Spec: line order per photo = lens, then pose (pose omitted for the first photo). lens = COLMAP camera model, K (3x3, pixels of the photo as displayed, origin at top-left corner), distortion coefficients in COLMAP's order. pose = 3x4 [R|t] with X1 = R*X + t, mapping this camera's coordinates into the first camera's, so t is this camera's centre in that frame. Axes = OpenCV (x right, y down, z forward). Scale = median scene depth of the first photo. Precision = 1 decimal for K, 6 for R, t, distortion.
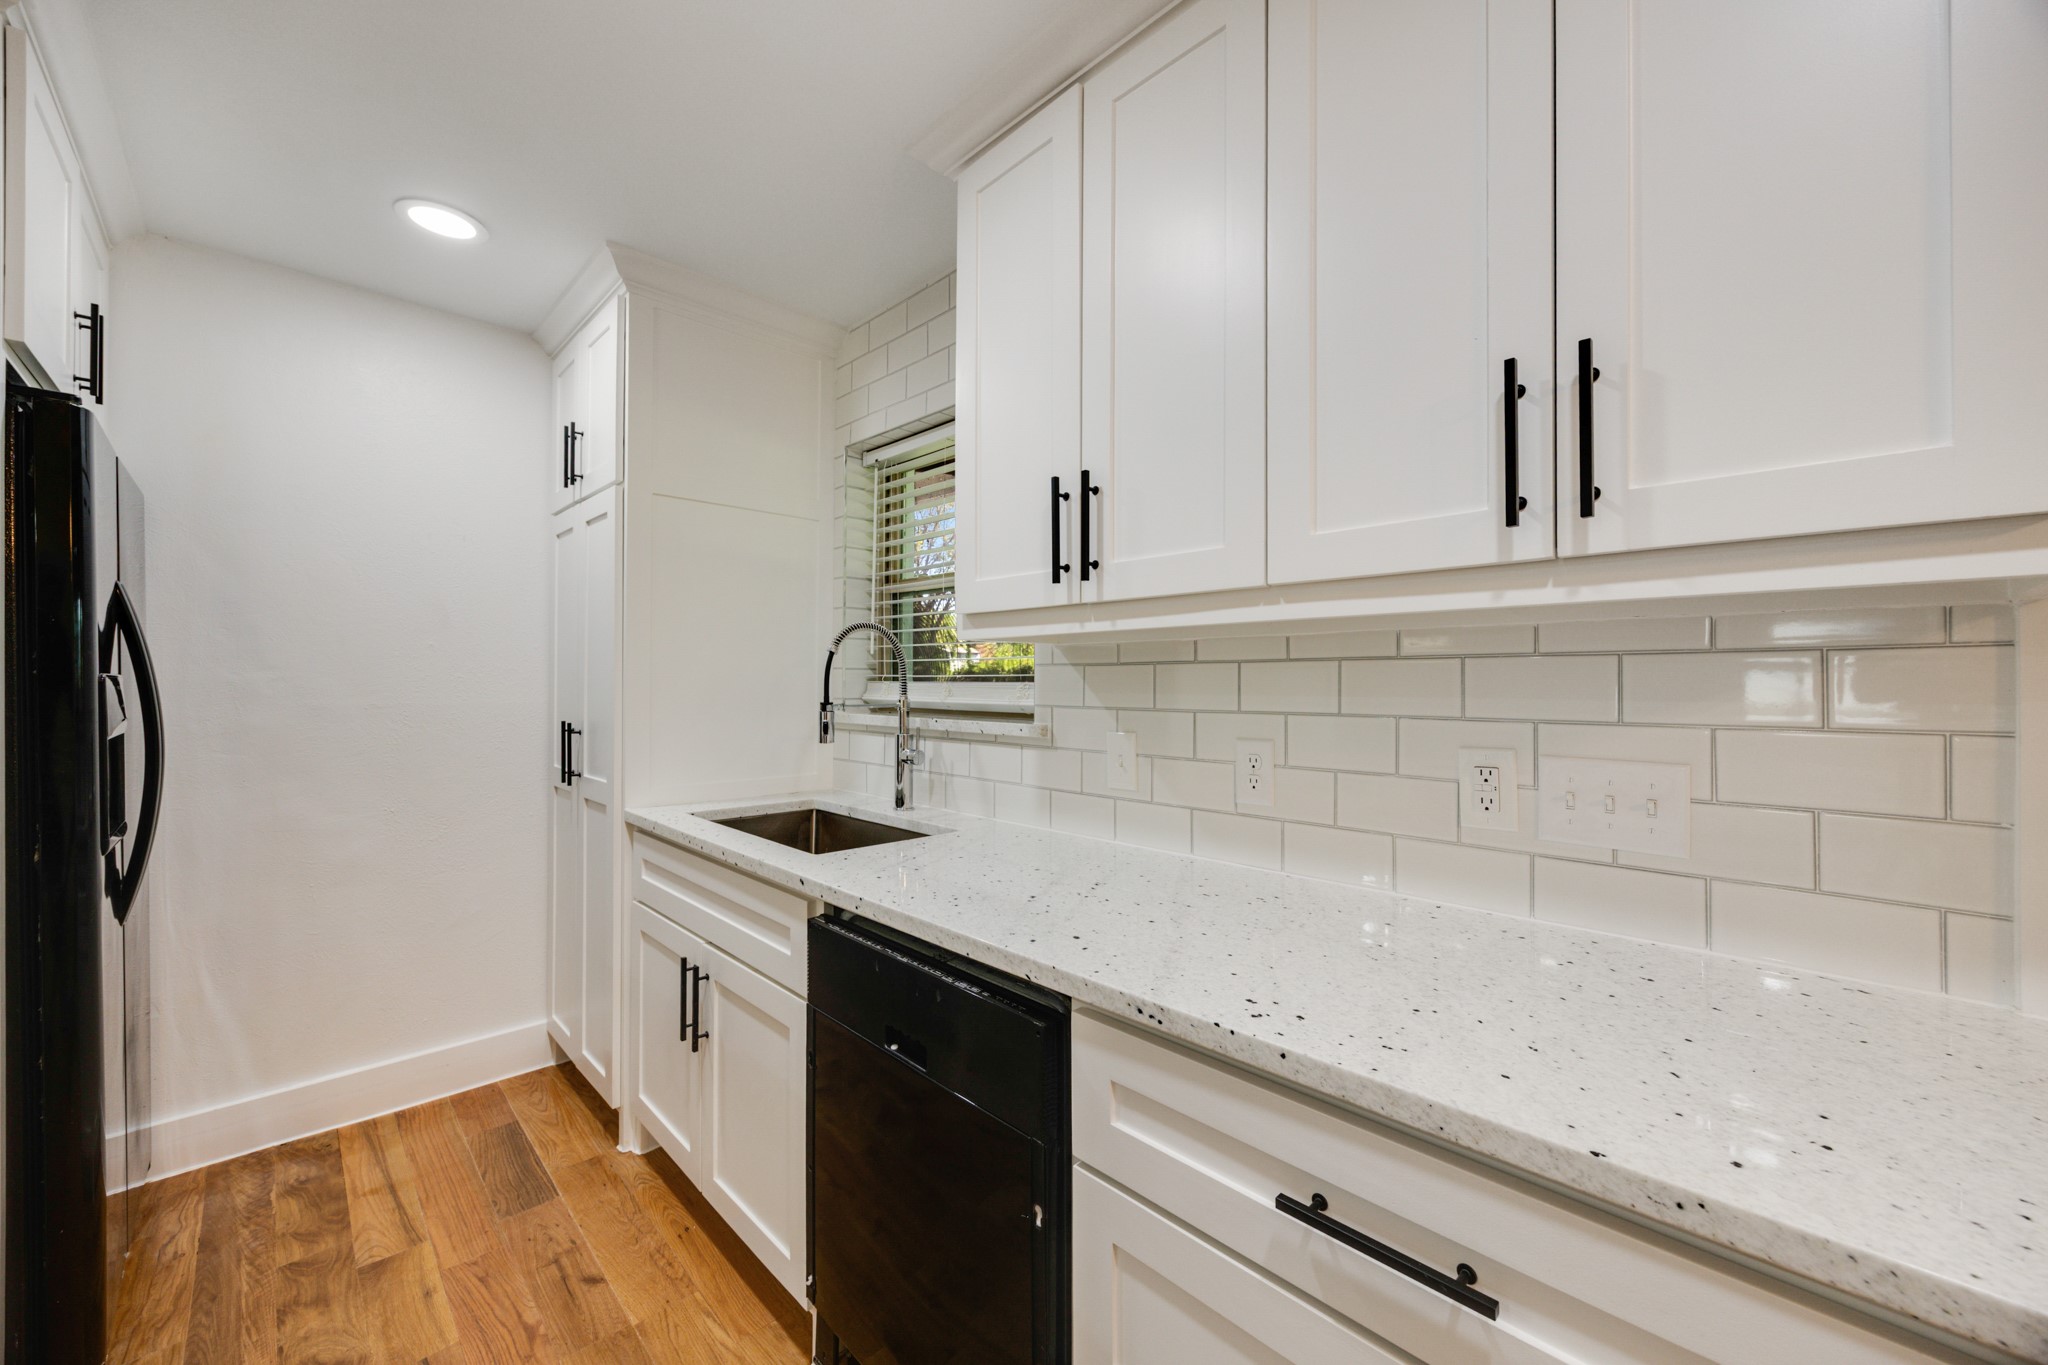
lens RADIAL K [[788.0, 0, 1024.4], [0, 788.0, 676.5], [0, 0, 1]] dist [-0.001158, -0.000288]
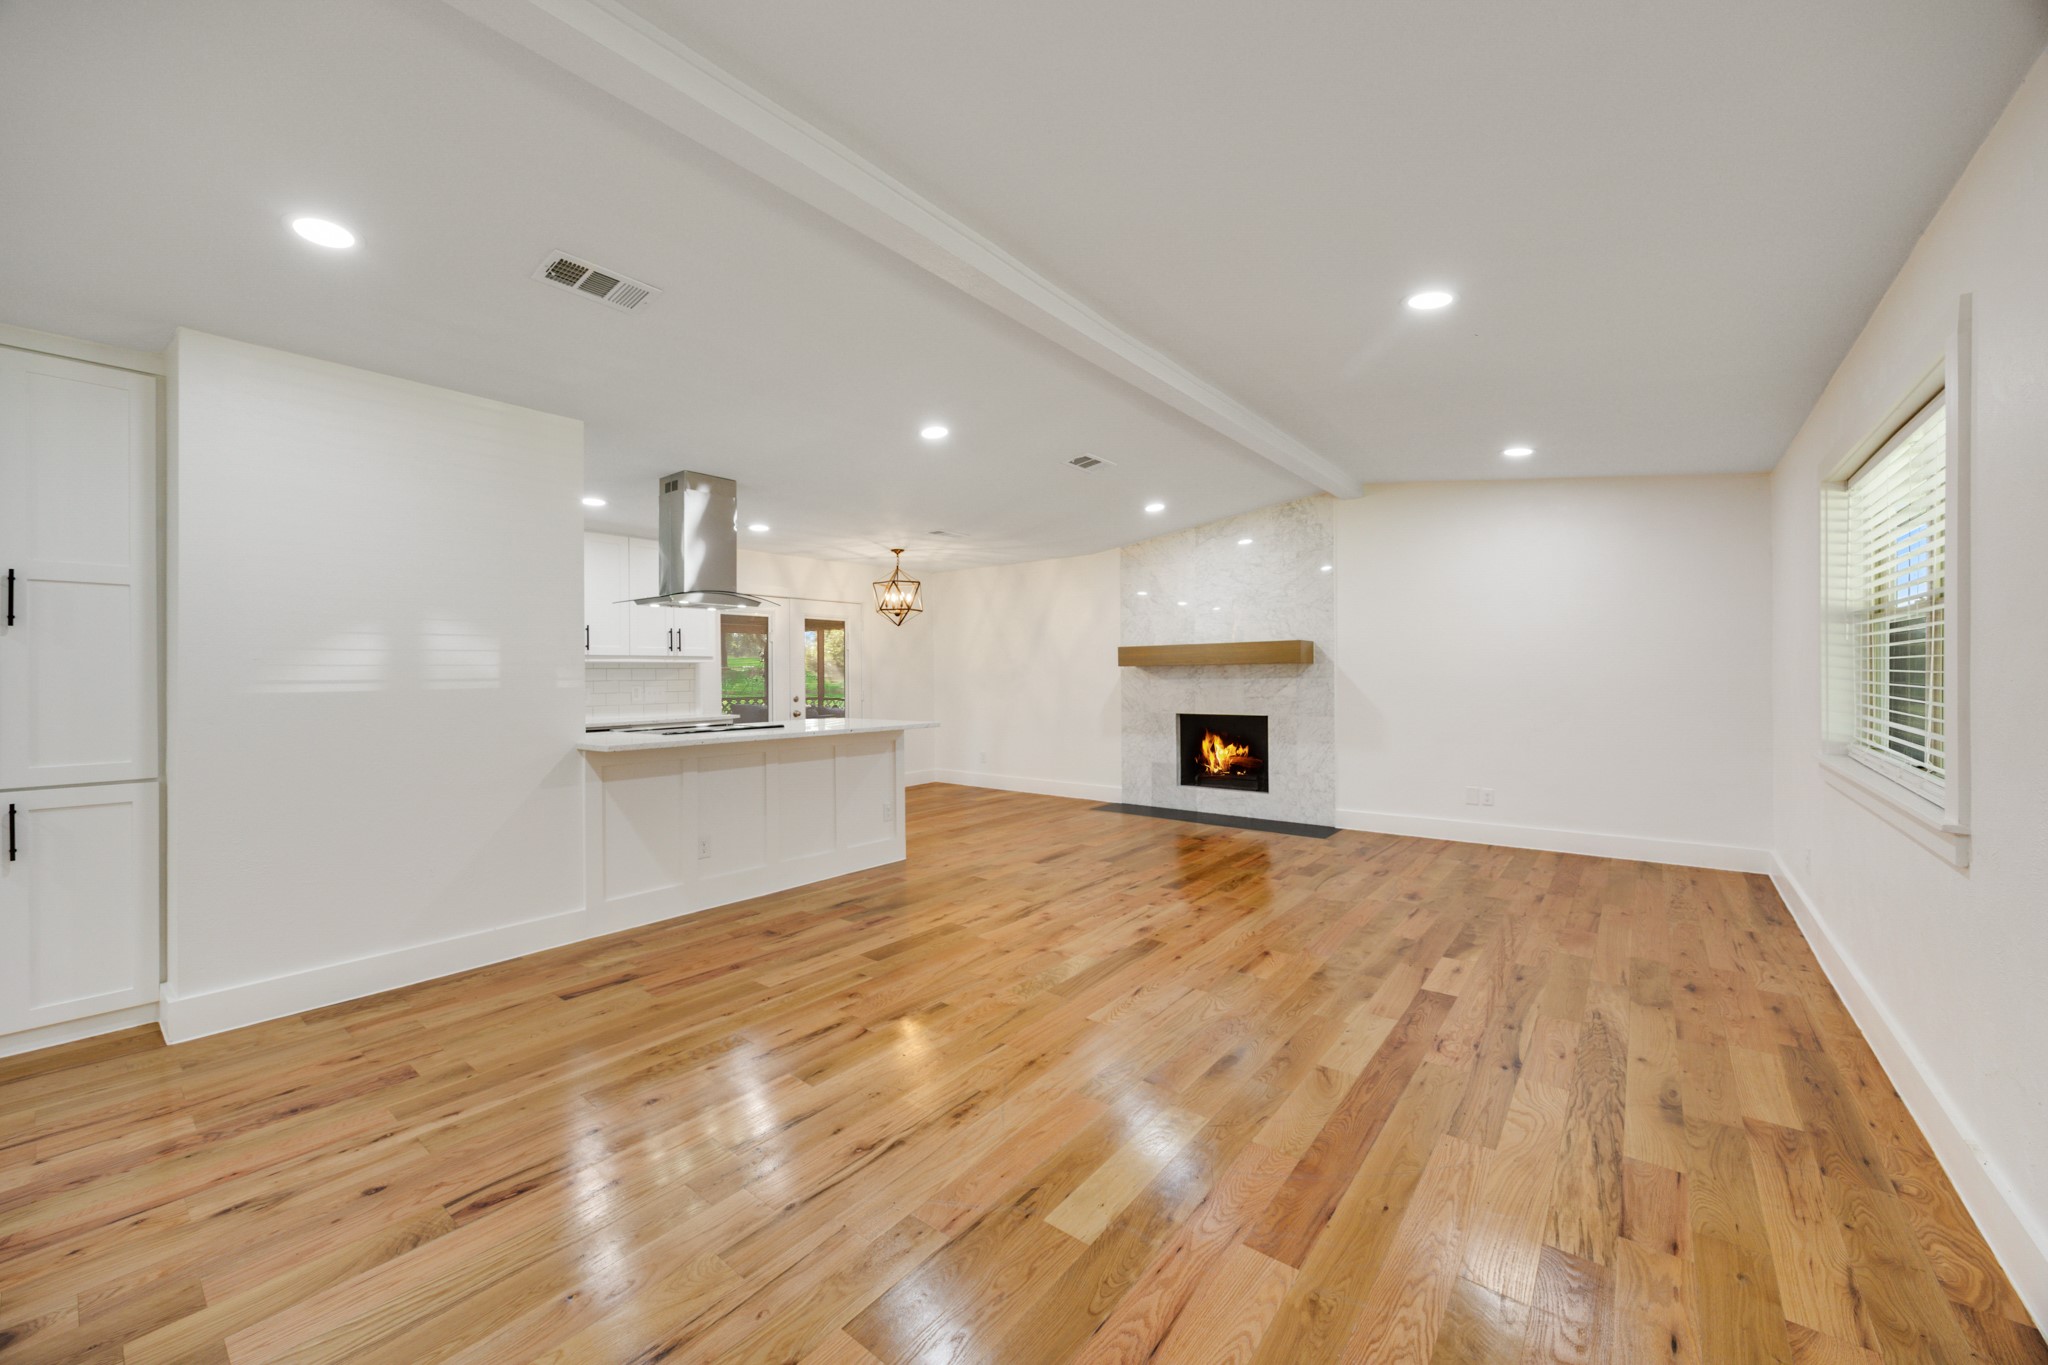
lens RADIAL K [[780.3, 0, 1025.5], [0, 780.3, 675.9], [0, 0, 1]] dist [-0.000397, 0.000047]
pose [[-0.125363, -0.000324, 0.992111, -3.426718], [0.002322, 0.999997, 0.000620, 0.019075], [-0.992108, 0.002381, -0.125362, -0.660483]]
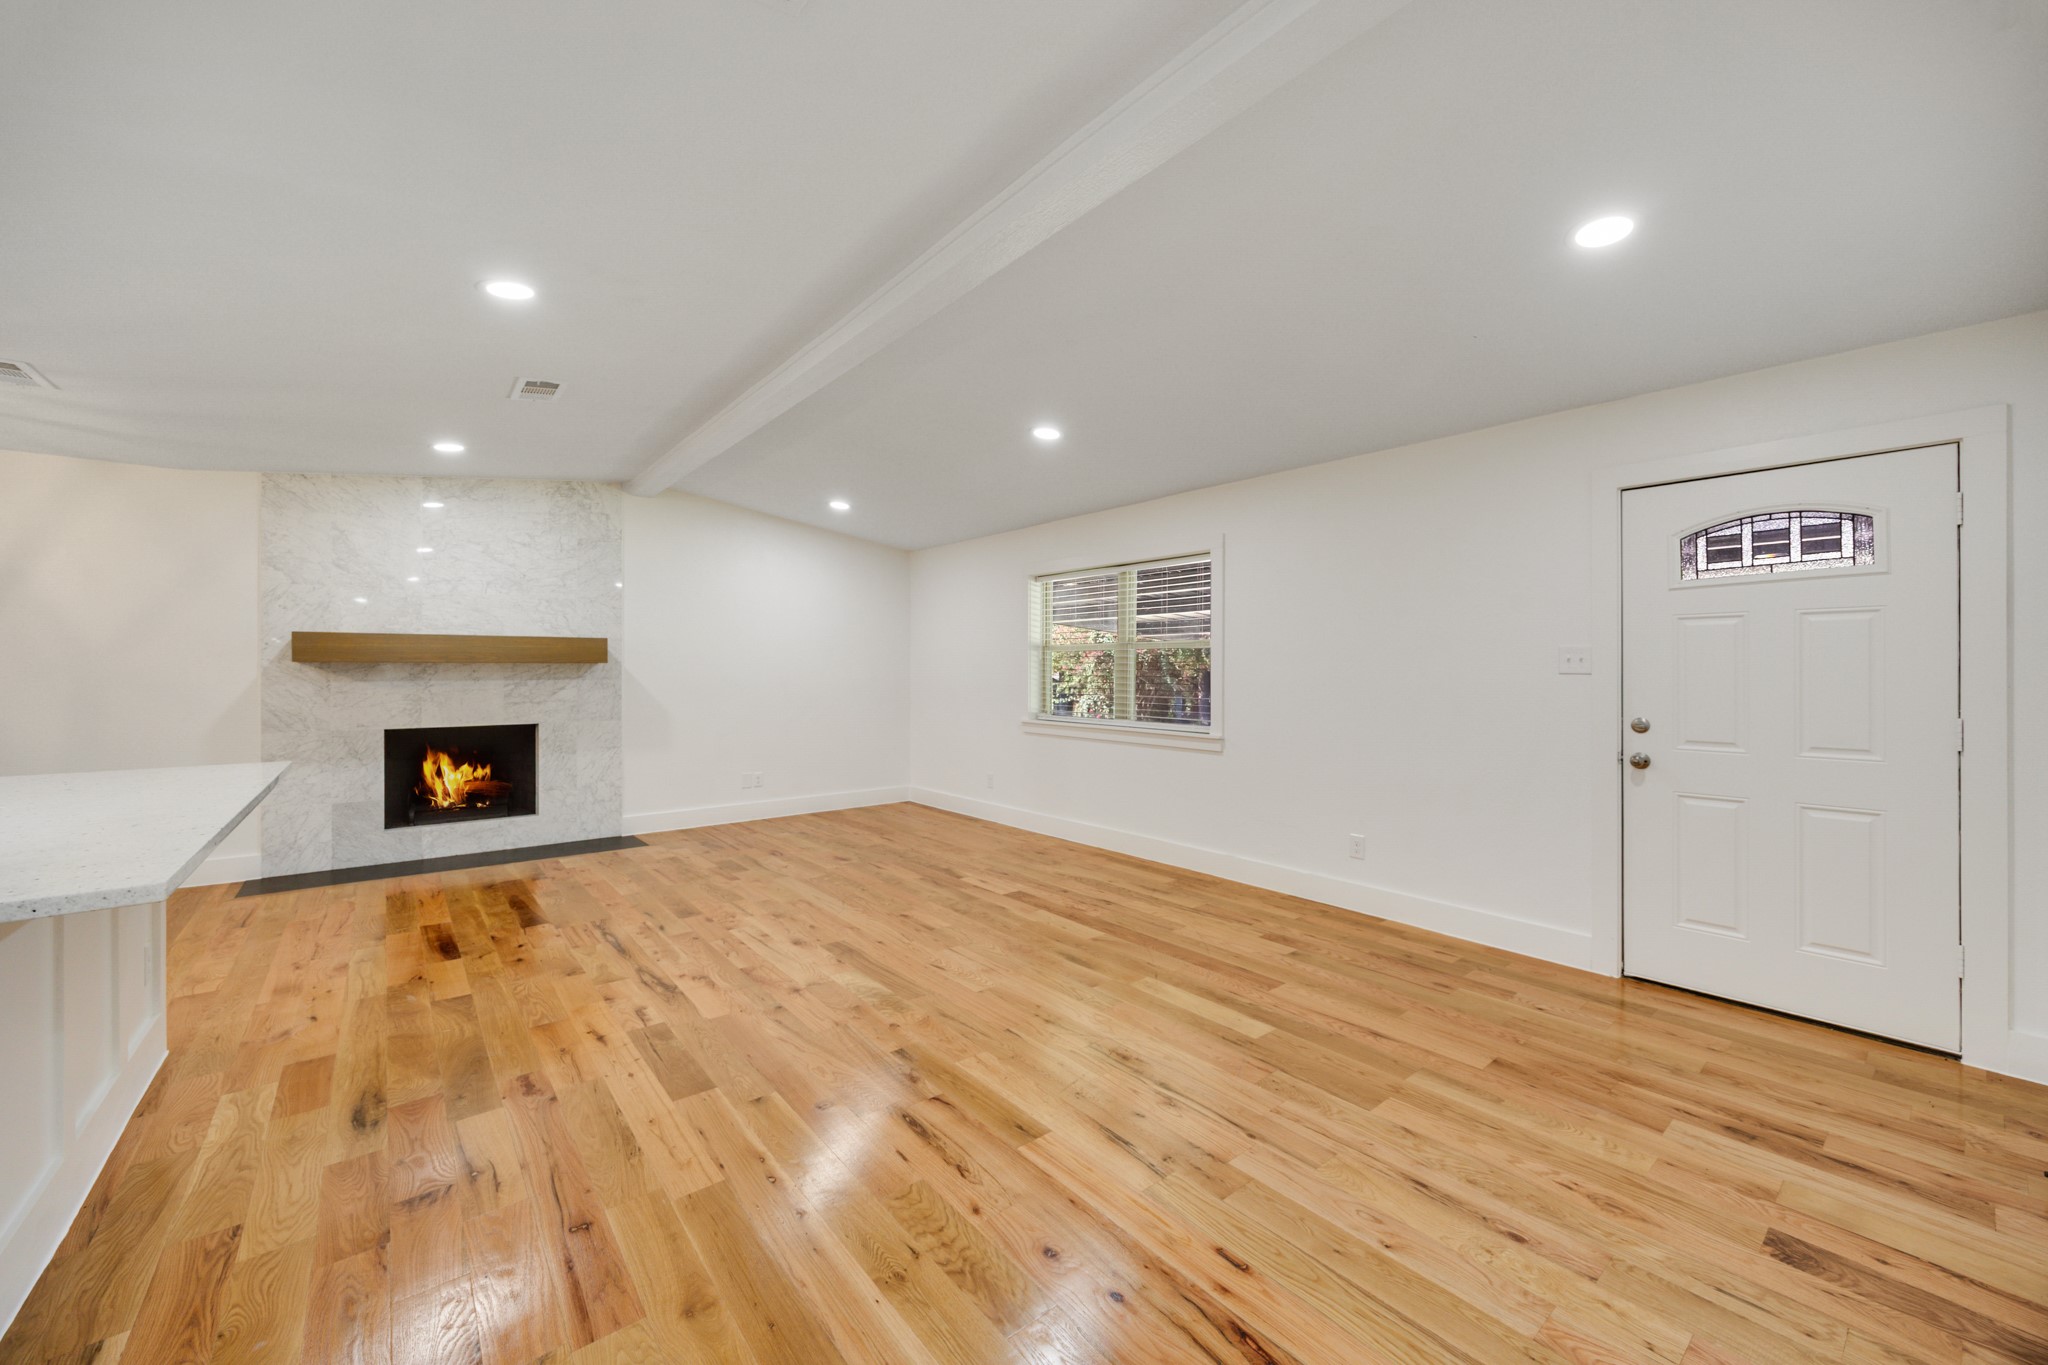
lens RADIAL K [[788.0, 0, 1024.4], [0, 788.0, 676.5], [0, 0, 1]] dist [-0.001158, -0.000288]
pose [[-0.995989, -0.001693, 0.089459, -2.129653], [-0.001624, 0.999998, 0.000845, 0.016052], [-0.089460, 0.000696, -0.995990, 0.746883]]
